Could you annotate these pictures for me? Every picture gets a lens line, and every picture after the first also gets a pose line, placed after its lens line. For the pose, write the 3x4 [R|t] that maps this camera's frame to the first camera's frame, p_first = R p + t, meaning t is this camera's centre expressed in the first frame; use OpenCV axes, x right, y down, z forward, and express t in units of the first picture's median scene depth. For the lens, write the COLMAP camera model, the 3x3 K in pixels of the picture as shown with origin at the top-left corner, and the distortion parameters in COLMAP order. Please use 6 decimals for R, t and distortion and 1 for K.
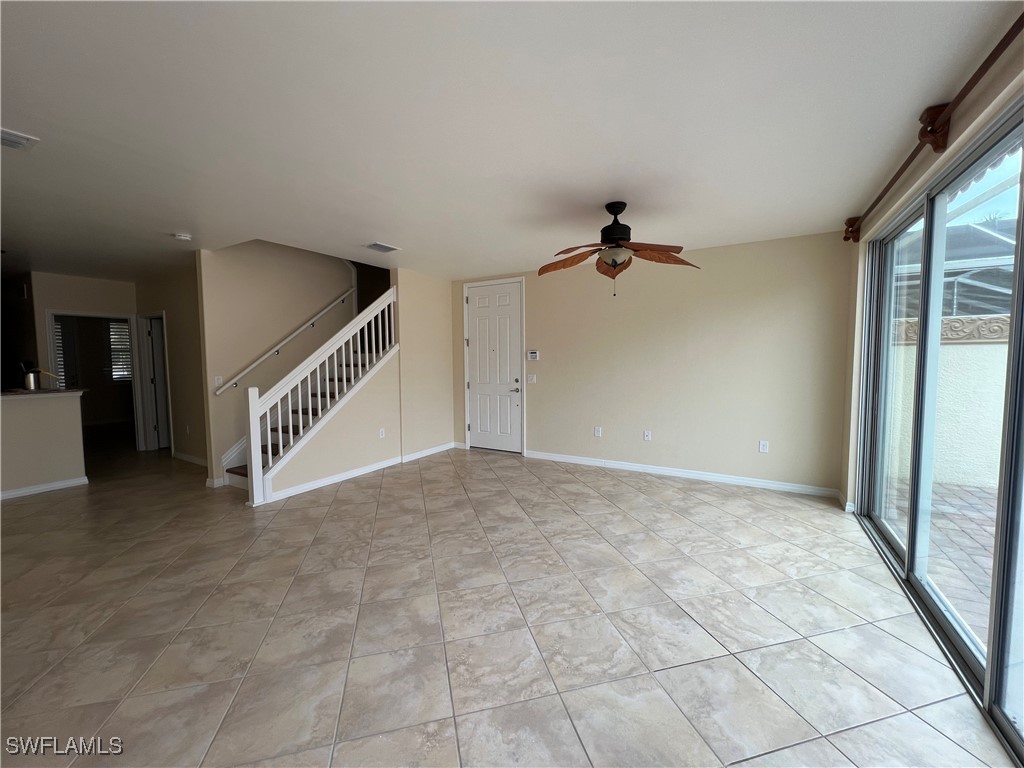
lens RADIAL K [[410.5, 0, 512.0], [0, 410.5, 384.0], [0, 0, 1]] dist [0.010699, -0.000090]
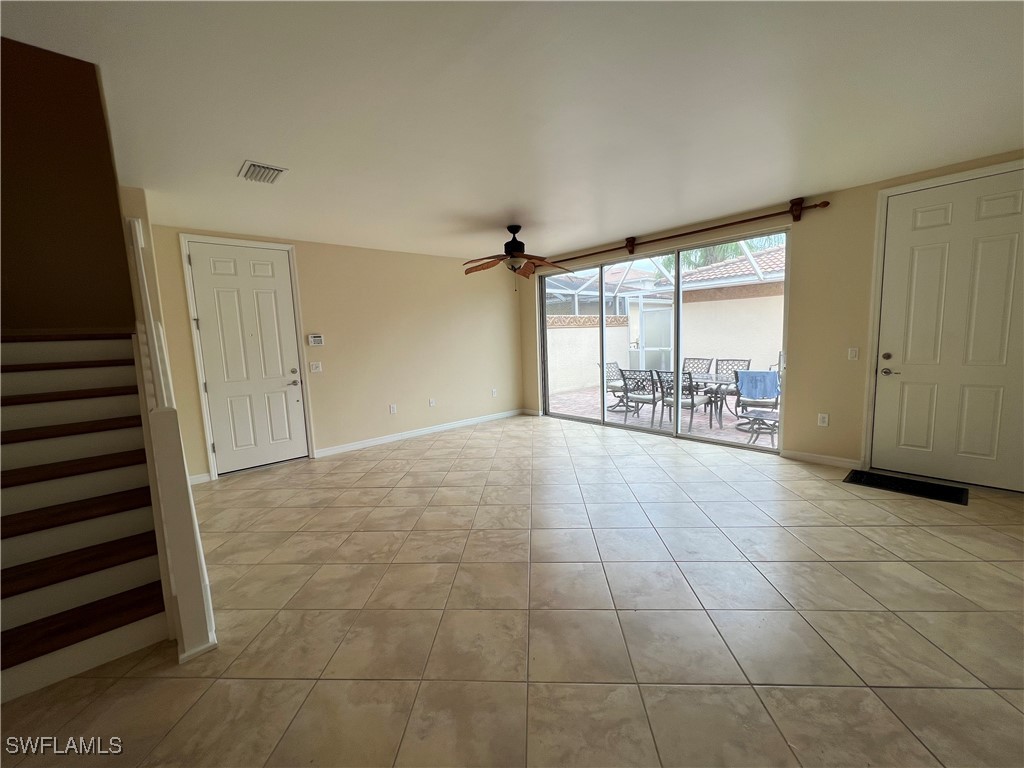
lens RADIAL K [[405.2, 0, 512.0], [0, 405.2, 384.0], [0, 0, 1]] dist [-0.001069, -0.000136]
pose [[0.312491, -0.120595, 0.942235, -0.823454], [0.099922, 0.990579, 0.093644, -0.020258], [-0.944651, 0.064887, 0.321597, 0.429592]]
